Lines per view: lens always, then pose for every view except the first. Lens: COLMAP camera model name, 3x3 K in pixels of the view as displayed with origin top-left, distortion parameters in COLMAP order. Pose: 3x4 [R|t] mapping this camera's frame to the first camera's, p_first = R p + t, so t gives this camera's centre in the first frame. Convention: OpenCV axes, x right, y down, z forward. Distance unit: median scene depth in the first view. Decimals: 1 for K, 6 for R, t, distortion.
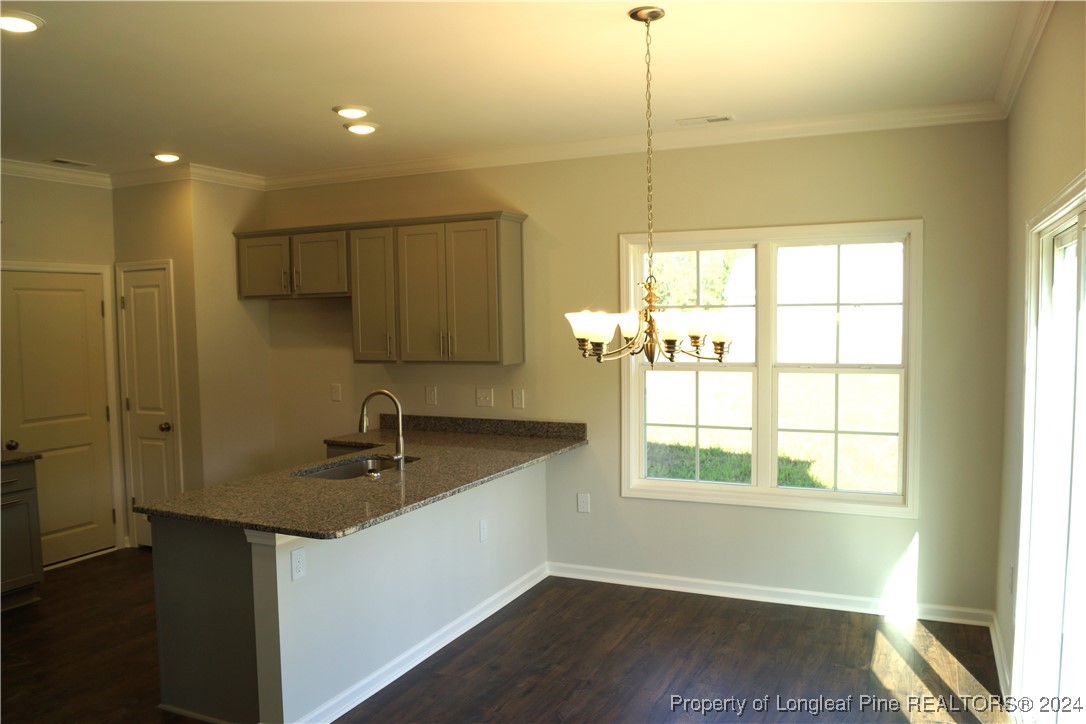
lens RADIAL K [[839.1, 0, 540.3], [0, 839.1, 377.9], [0, 0, 1]] dist [-0.087030, 0.015150]
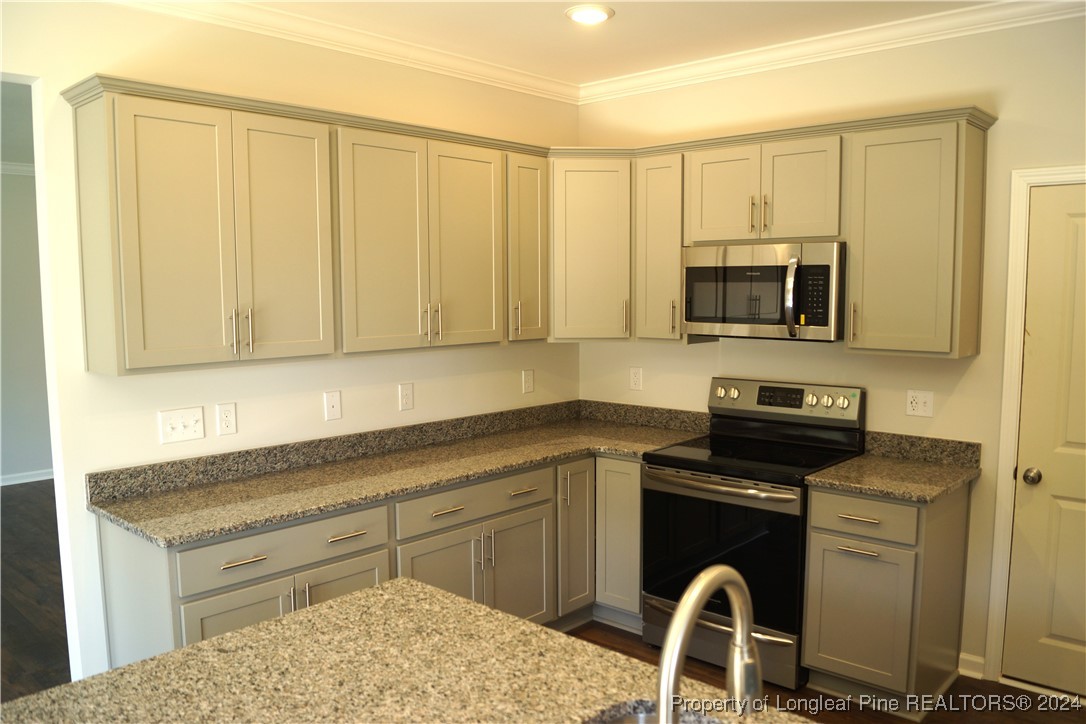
lens RADIAL K [[843.5, 0, 540.0], [0, 843.5, 377.1], [0, 0, 1]] dist [-0.083547, 0.010493]
pose [[-0.301405, 0.118025, -0.946163, 0.029804], [-0.057598, 0.988244, 0.141622, -0.054893], [0.951755, 0.097182, -0.291063, 0.803493]]
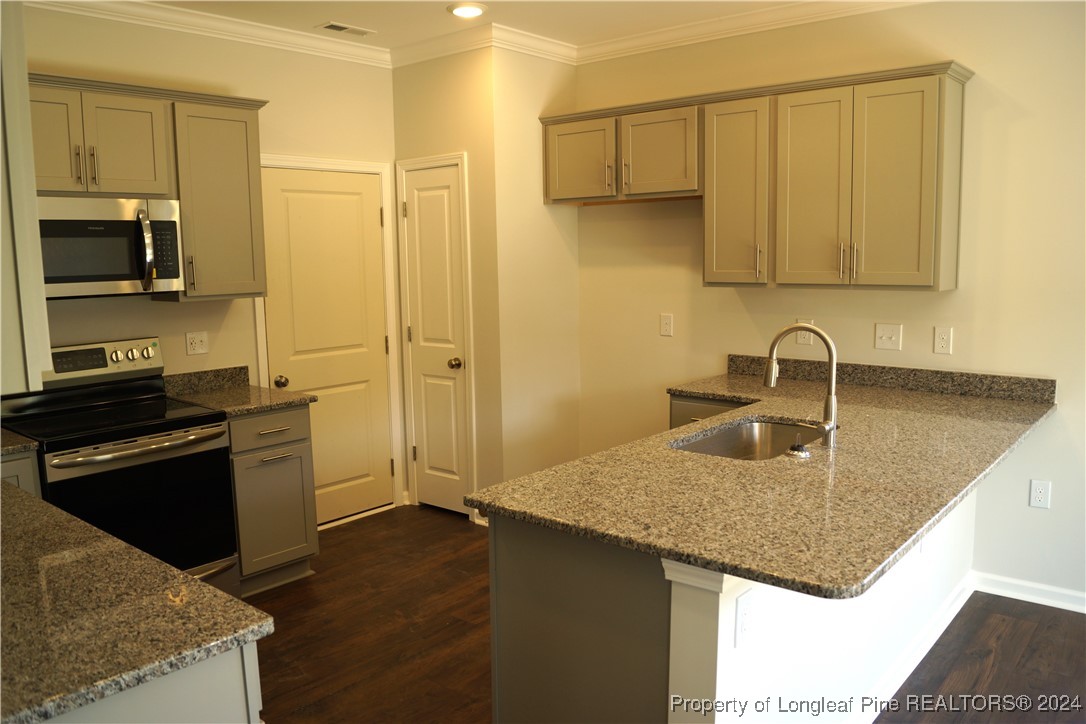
lens RADIAL K [[843.5, 0, 540.0], [0, 843.5, 377.1], [0, 0, 1]] dist [-0.083547, 0.010493]
pose [[0.964383, 0.037240, -0.261877, -0.170791], [-0.016371, 0.996545, 0.081426, 0.004719], [0.264004, -0.074238, 0.961660, 0.244323]]
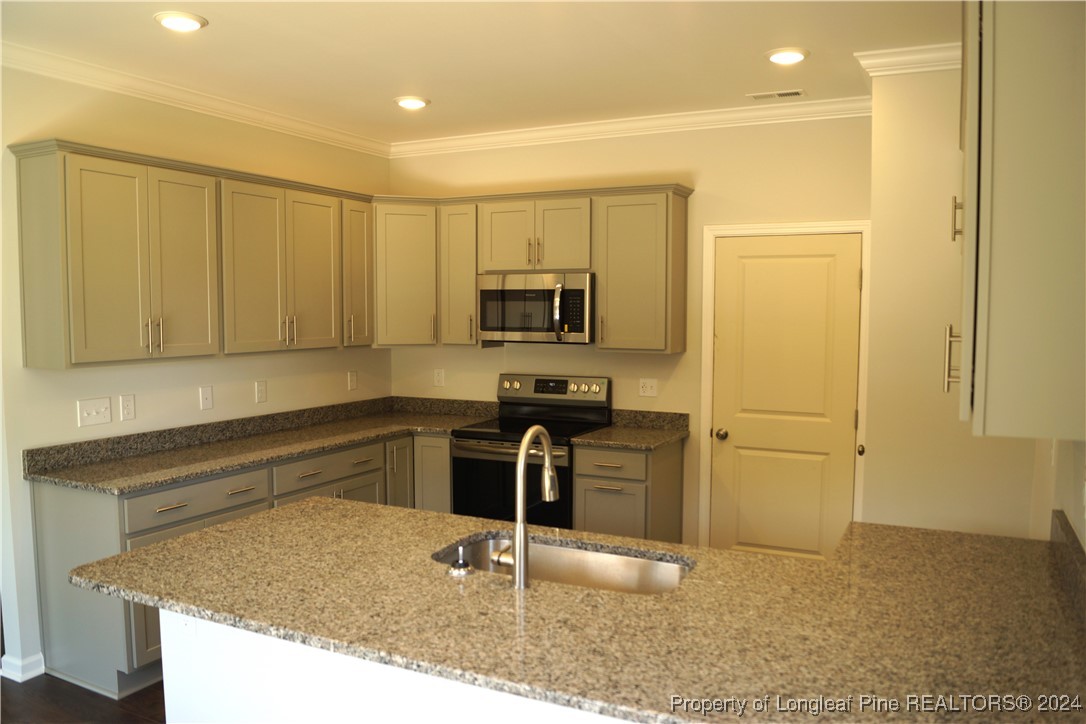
lens RADIAL K [[848.2, 0, 540.9], [0, 848.2, 374.9], [0, 0, 1]] dist [-0.081650, 0.003409]
pose [[-0.026791, 0.093907, -0.995220, 0.262731], [-0.073041, 0.992733, 0.095638, -0.054342], [0.996969, 0.075254, -0.019737, 0.798898]]
